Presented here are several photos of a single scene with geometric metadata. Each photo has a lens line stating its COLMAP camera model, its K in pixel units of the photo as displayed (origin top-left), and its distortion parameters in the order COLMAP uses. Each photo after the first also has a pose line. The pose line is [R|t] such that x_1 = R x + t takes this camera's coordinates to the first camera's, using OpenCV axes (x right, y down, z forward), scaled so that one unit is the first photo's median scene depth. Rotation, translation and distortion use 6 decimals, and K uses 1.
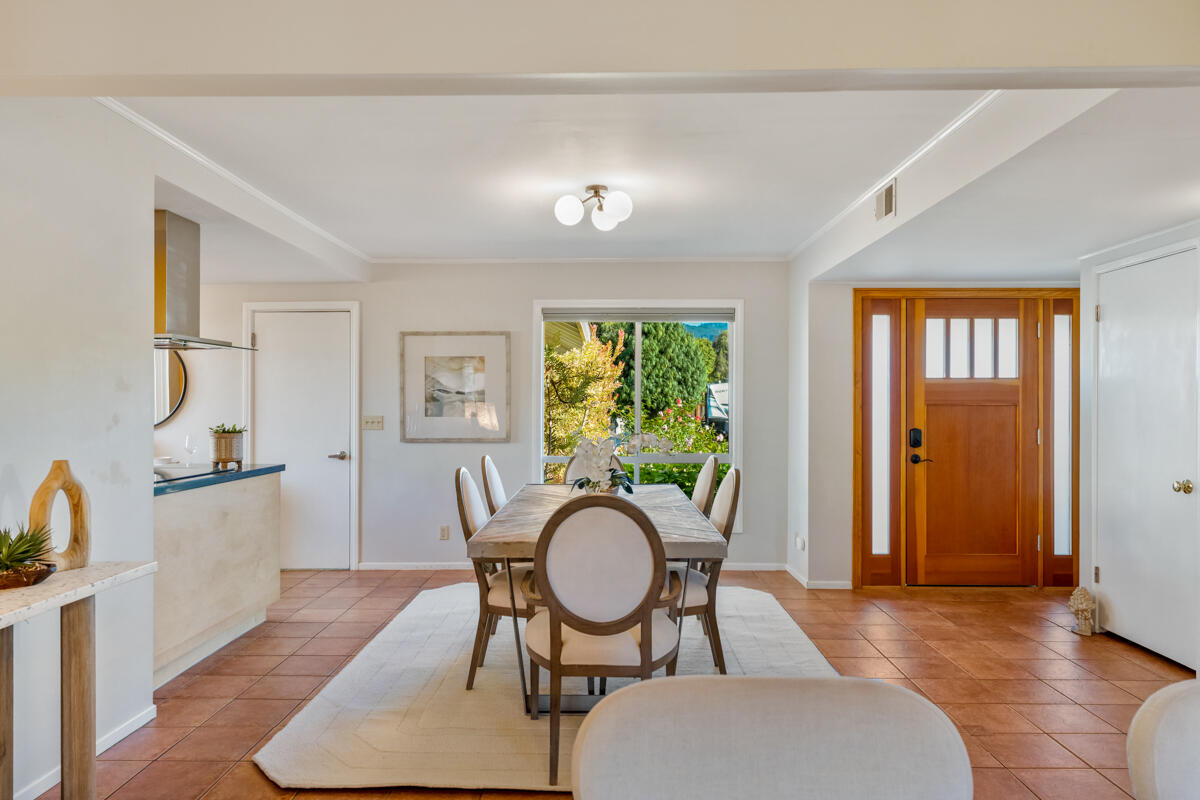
lens RADIAL K [[814.2, 0, 600.0], [0, 814.2, 400.0], [0, 0, 1]] dist [-0.002592, 0.000340]
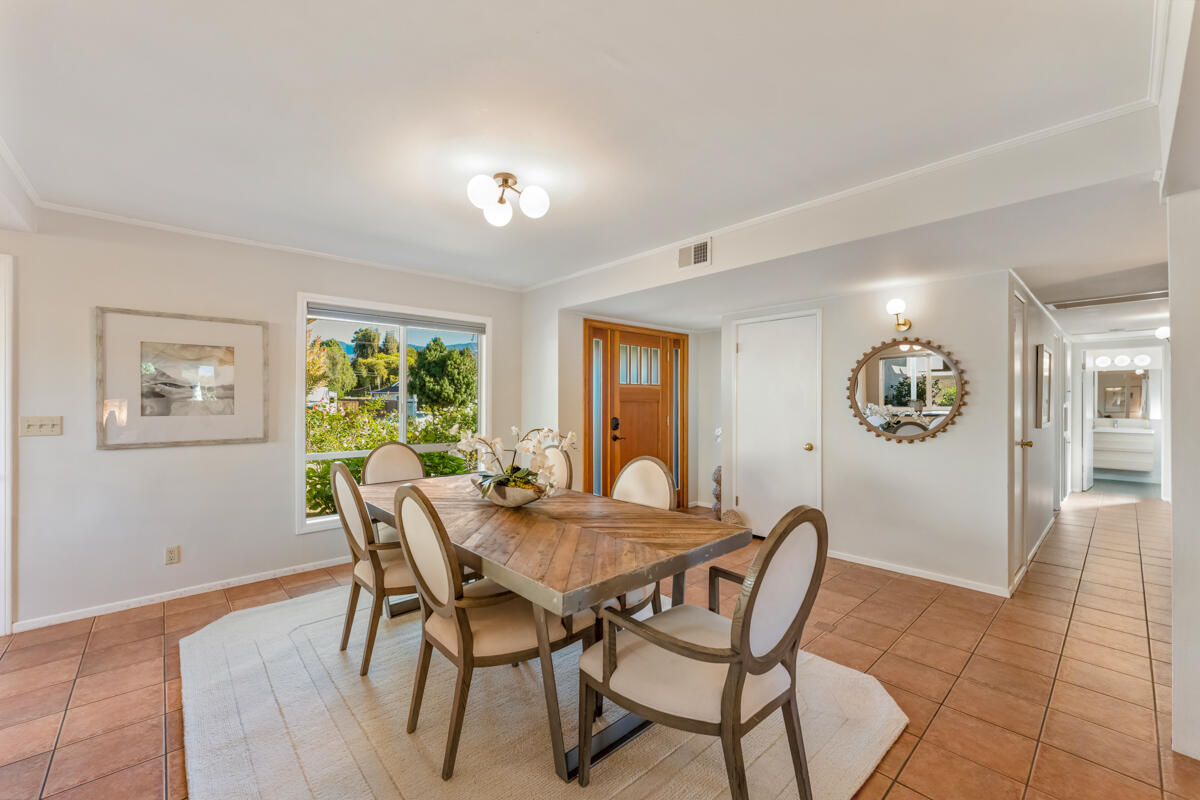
lens RADIAL K [[478.9, 0, 600.0], [0, 478.9, 400.0], [0, 0, 1]] dist [0.000771, 0.000379]
pose [[0.726208, 0.001495, 0.687473, -0.211829], [-0.005776, 0.999976, 0.003926, 0.000036], [-0.687450, -0.006822, 0.726199, 0.344974]]
